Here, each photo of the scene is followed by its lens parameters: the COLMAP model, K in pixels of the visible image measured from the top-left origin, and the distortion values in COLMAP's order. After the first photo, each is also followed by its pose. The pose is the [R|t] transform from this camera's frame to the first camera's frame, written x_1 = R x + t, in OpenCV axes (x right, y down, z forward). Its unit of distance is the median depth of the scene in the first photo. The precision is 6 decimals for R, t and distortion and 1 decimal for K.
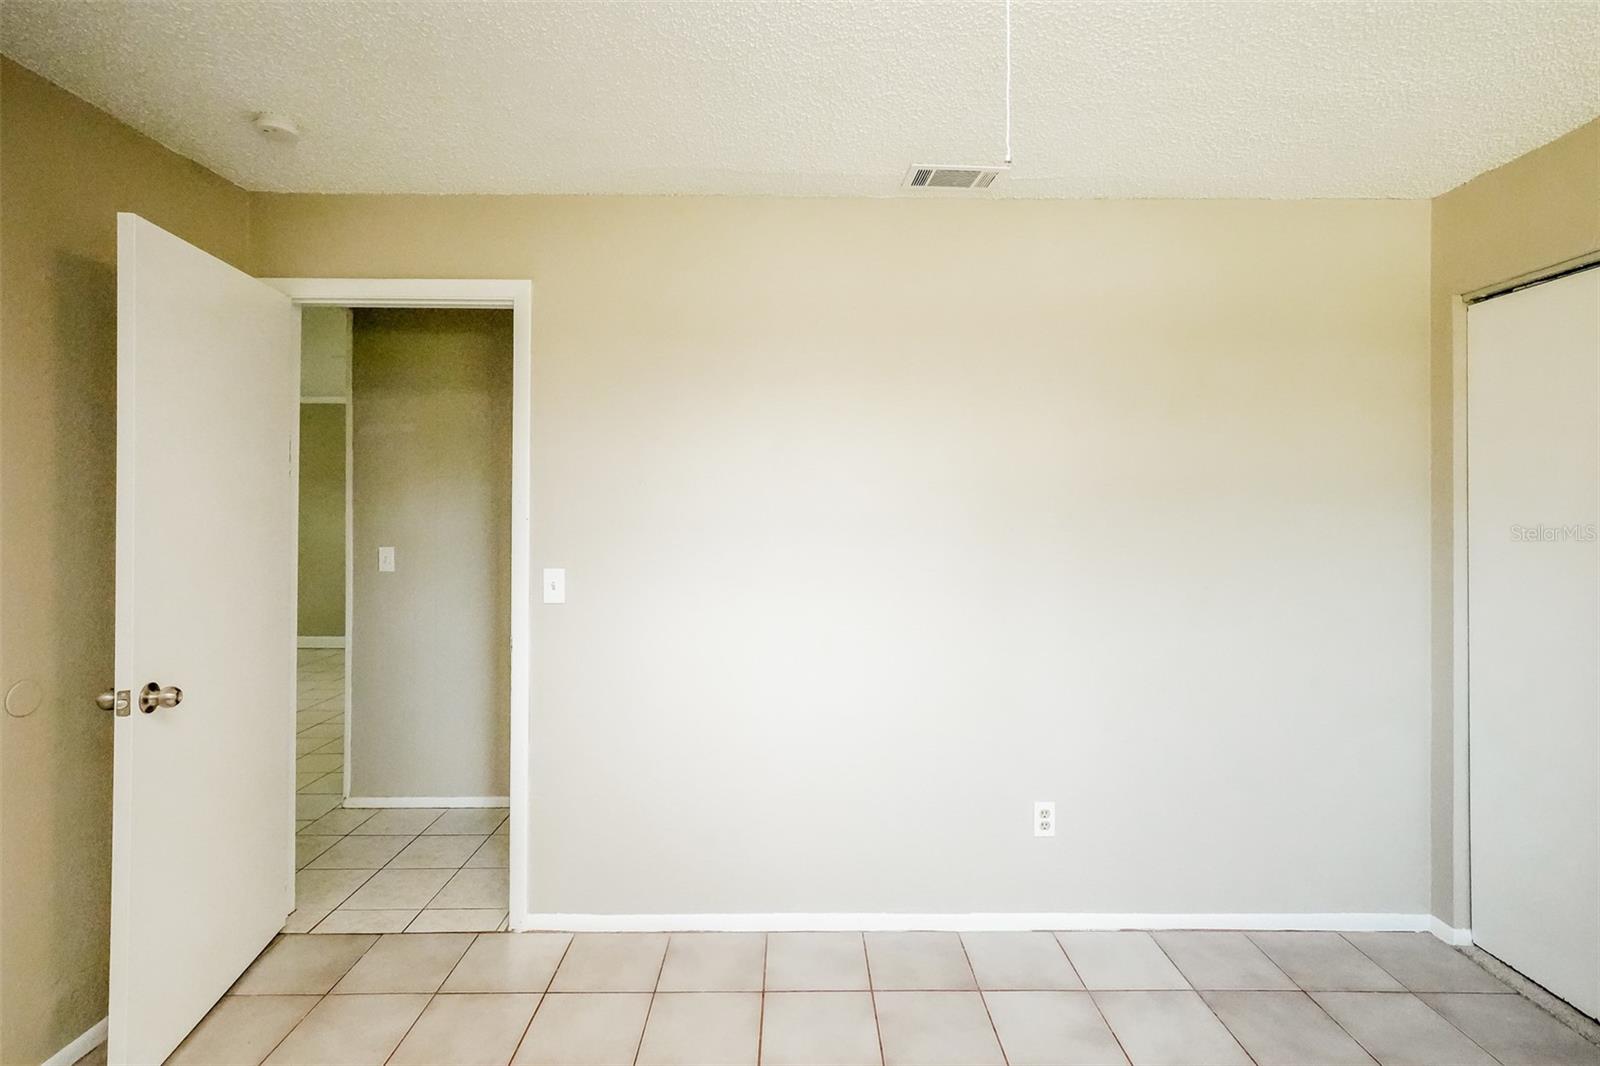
lens RADIAL K [[801.9, 0, 798.5], [0, 801.9, 506.9], [0, 0, 1]] dist [-0.001633, 0.000154]
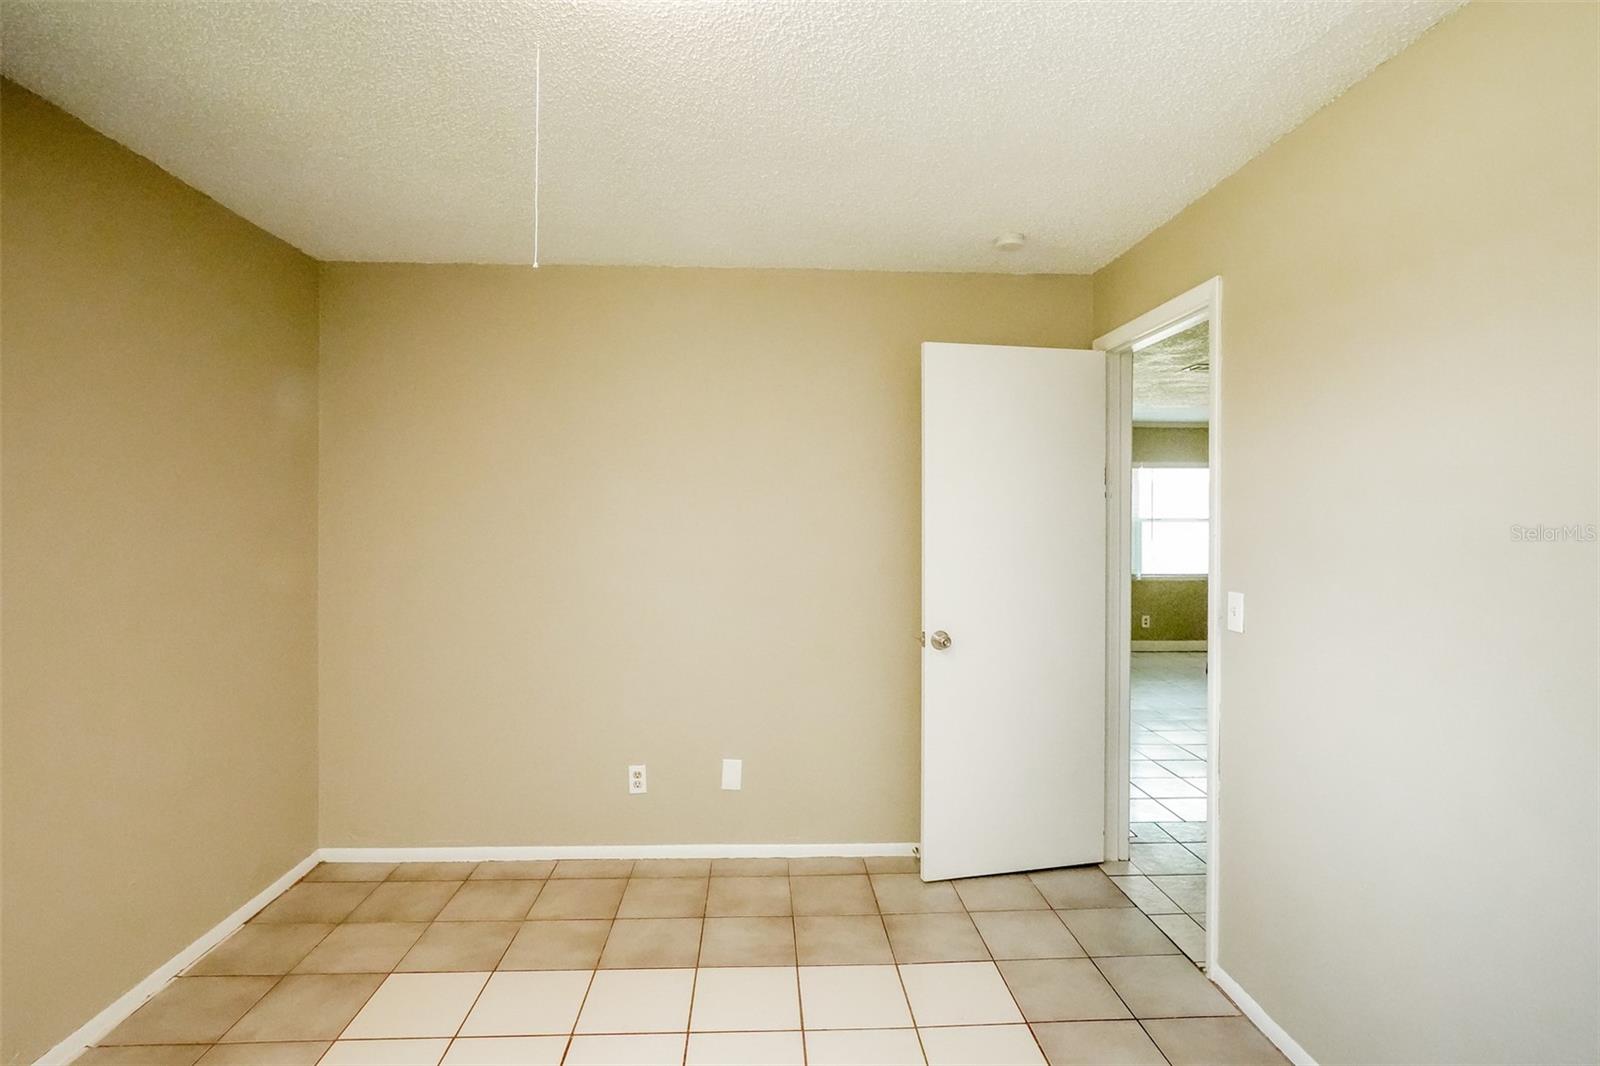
lens RADIAL K [[801.9, 0, 798.5], [0, 801.9, 506.9], [0, 0, 1]] dist [-0.001633, 0.000154]
pose [[0.034847, -0.005600, -0.999377, 0.632467], [-0.001177, 0.999983, -0.005644, -0.013081], [0.999392, 0.001373, 0.034840, 0.544725]]
